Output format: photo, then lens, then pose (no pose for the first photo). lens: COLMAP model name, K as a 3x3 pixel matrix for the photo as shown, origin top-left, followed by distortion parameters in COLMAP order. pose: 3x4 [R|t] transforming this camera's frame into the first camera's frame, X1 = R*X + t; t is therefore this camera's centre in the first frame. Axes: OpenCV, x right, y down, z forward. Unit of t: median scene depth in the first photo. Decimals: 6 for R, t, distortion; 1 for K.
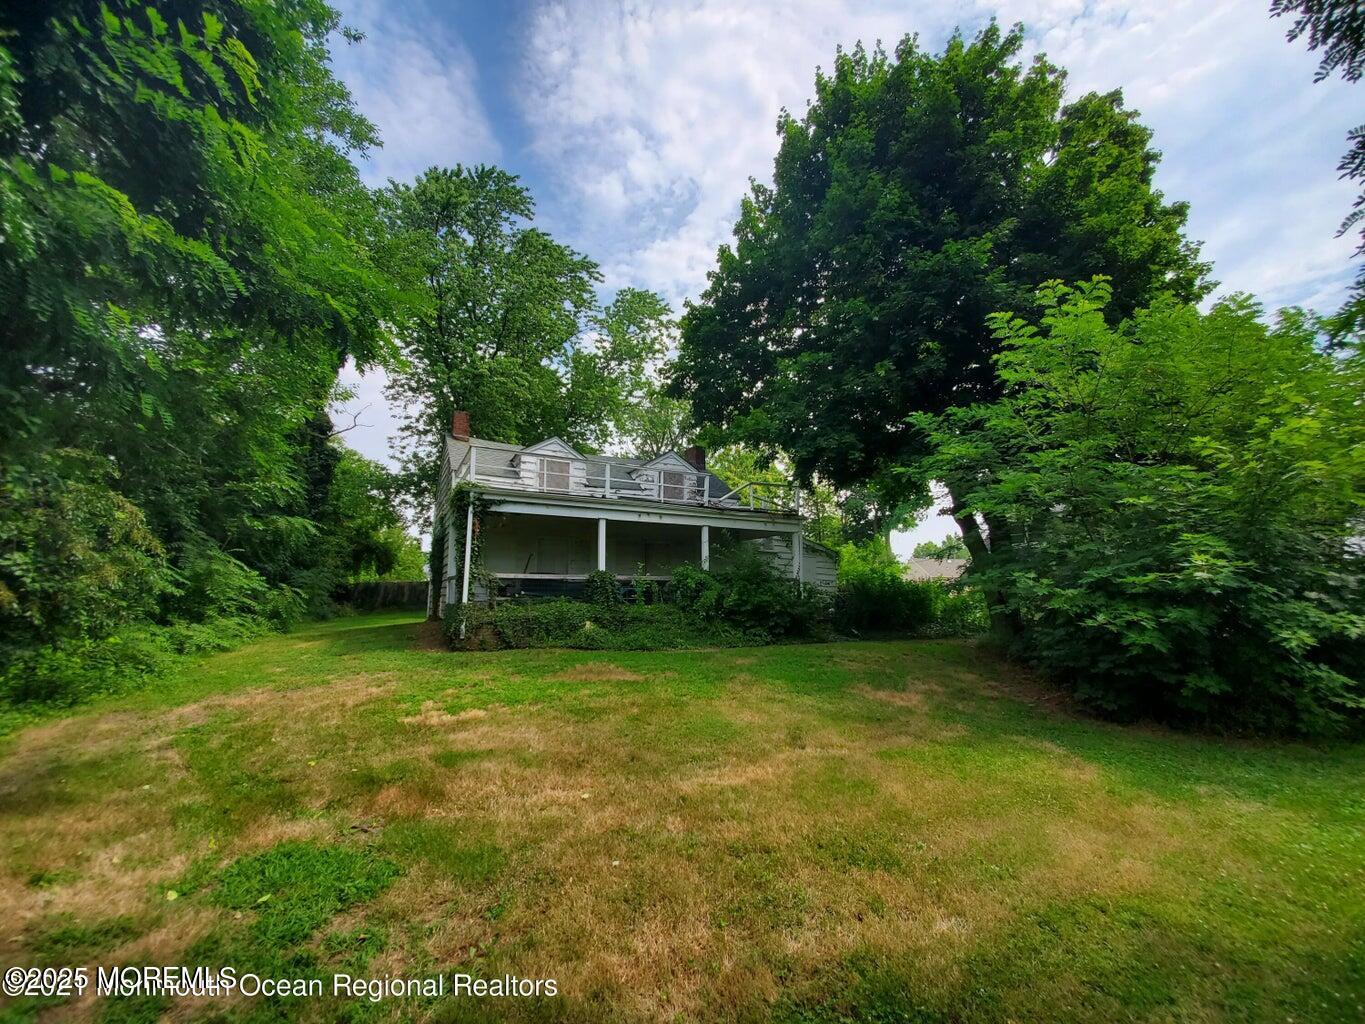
lens RADIAL K [[538.3, 0, 682.0], [0, 538.3, 509.7], [0, 0, 1]] dist [0.000263, -0.008426]
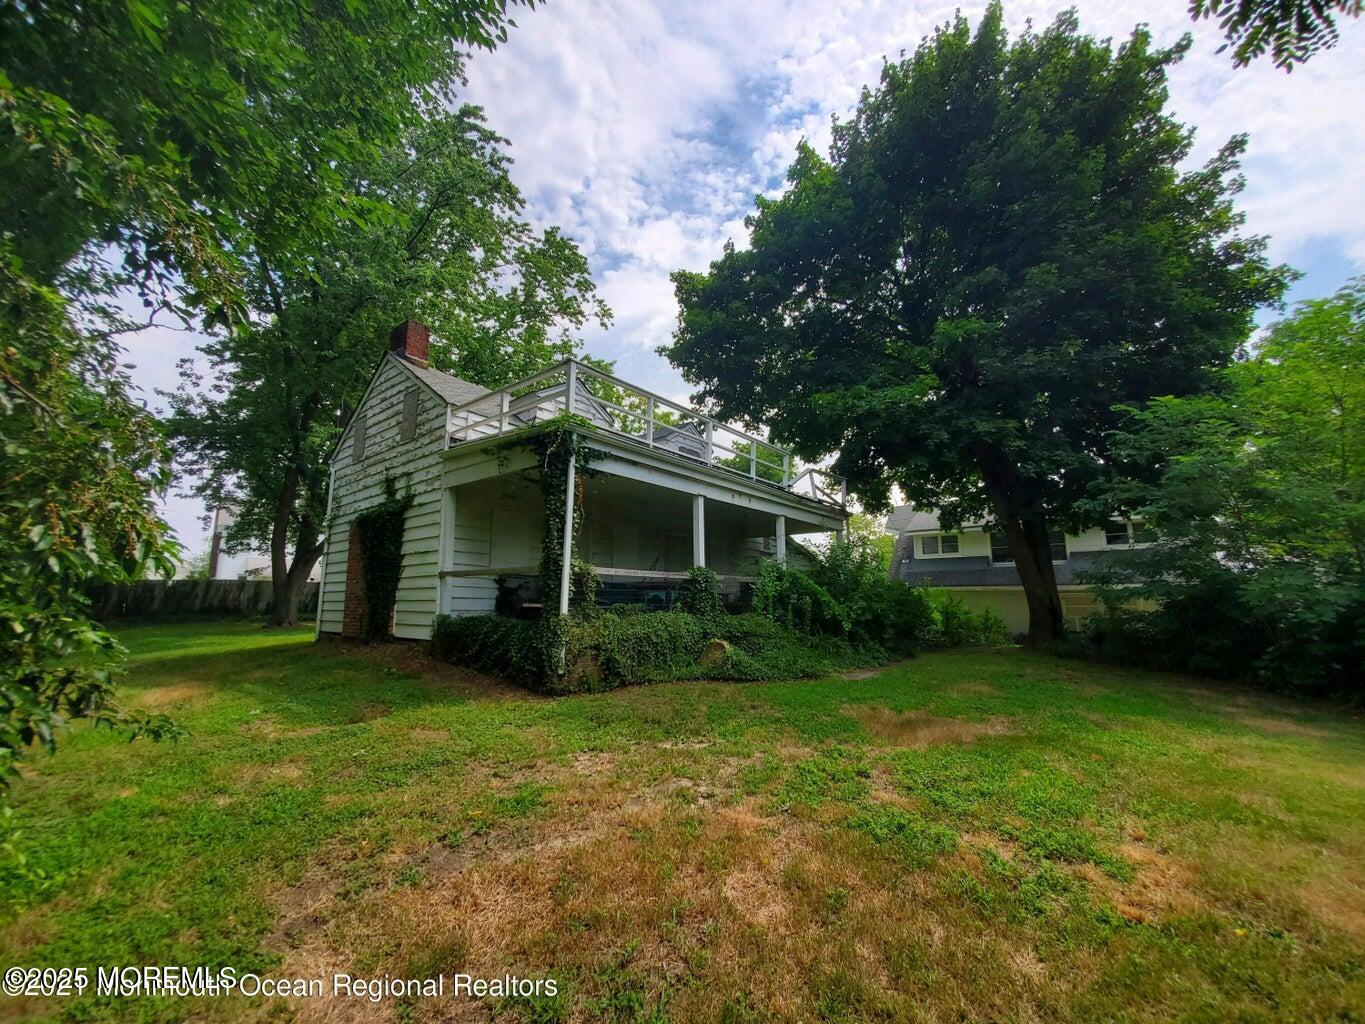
lens RADIAL K [[538.3, 0, 686.0], [0, 538.3, 511.1], [0, 0, 1]] dist [0.000263, -0.008426]
pose [[0.923349, 0.061496, 0.379005, -0.443115], [-0.059861, 0.998077, -0.016107, 0.050757], [-0.379267, -0.007816, 0.925254, 0.340830]]
